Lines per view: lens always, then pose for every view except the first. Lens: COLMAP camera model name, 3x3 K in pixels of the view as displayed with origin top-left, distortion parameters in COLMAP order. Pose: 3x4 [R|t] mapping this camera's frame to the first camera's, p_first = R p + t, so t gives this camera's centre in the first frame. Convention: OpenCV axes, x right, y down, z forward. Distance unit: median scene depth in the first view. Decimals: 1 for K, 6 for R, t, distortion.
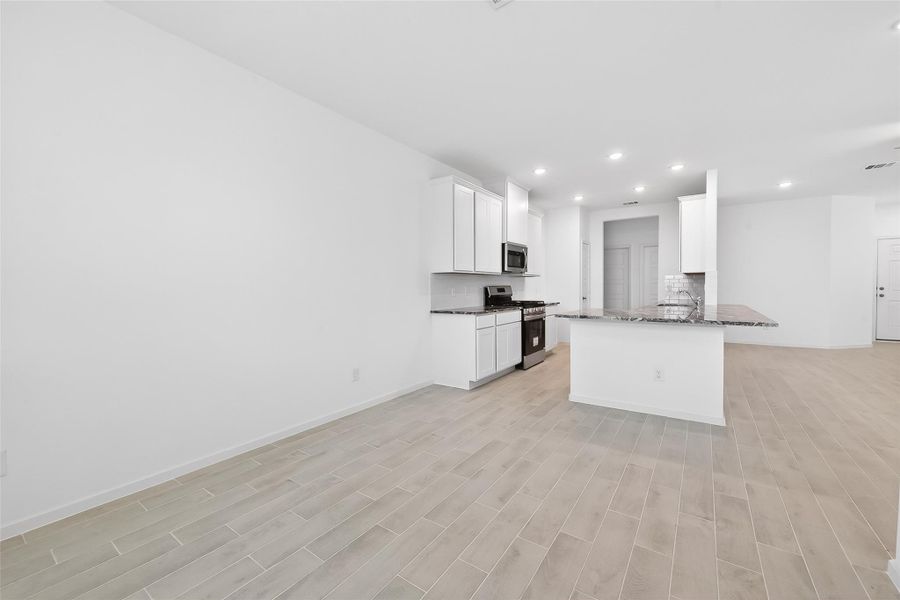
lens RADIAL K [[366.2, 0, 453.8], [0, 366.2, 296.6], [0, 0, 1]] dist [0.002720, 0.000519]
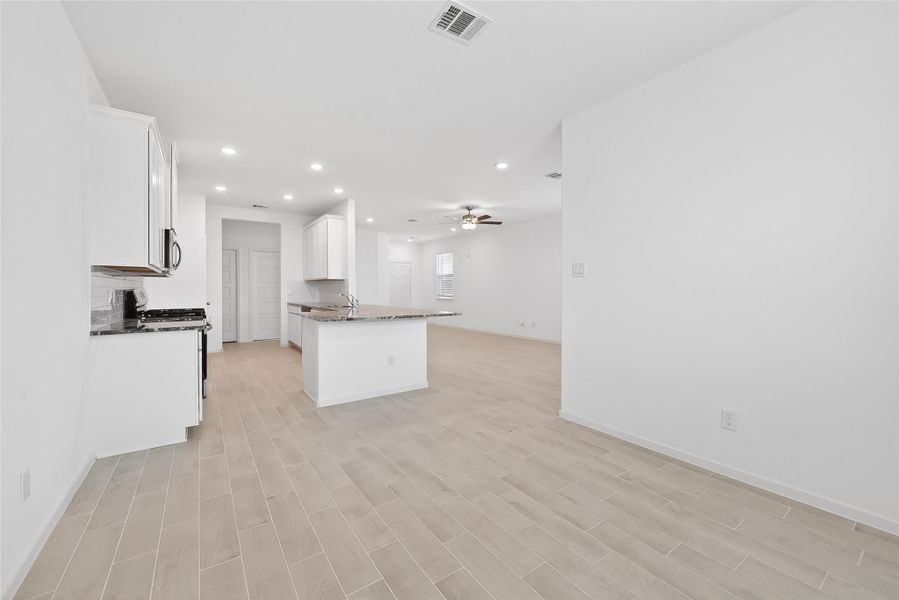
lens RADIAL K [[365.8, 0, 445.3], [0, 365.8, 292.6], [0, 0, 1]] dist [0.002720, 0.000519]
pose [[0.359576, -0.002230, 0.933113, -0.661762], [0.025125, 0.999658, -0.007293, -0.007341], [-0.932778, 0.026067, 0.359509, 0.467434]]
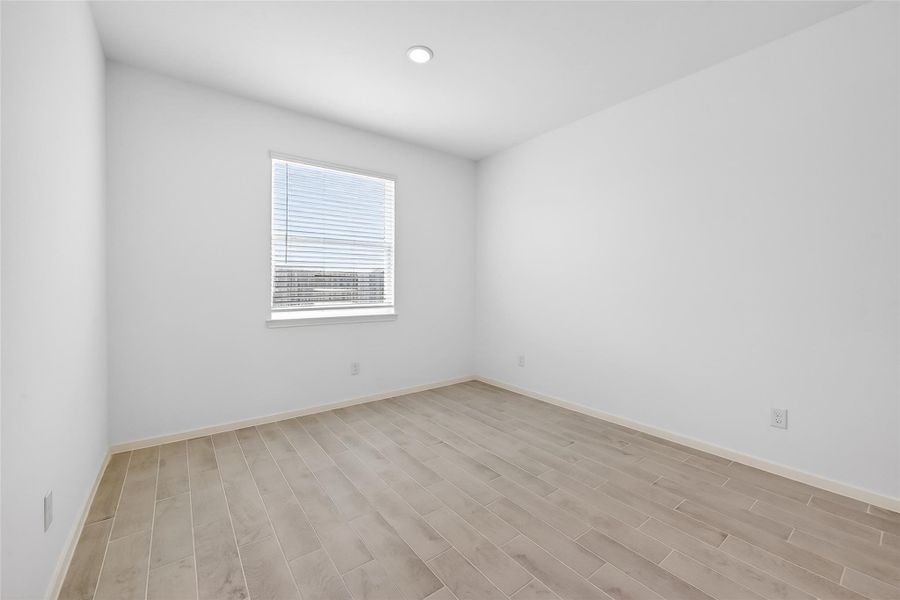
lens RADIAL K [[366.2, 0, 454.9], [0, 366.2, 289.8], [0, 0, 1]] dist [0.002720, 0.000519]
pose [[-0.305724, 0.016678, -0.951974, 0.702496], [-0.027808, 0.999264, 0.026437, -0.025091], [0.951714, 0.034555, -0.305036, 0.836424]]
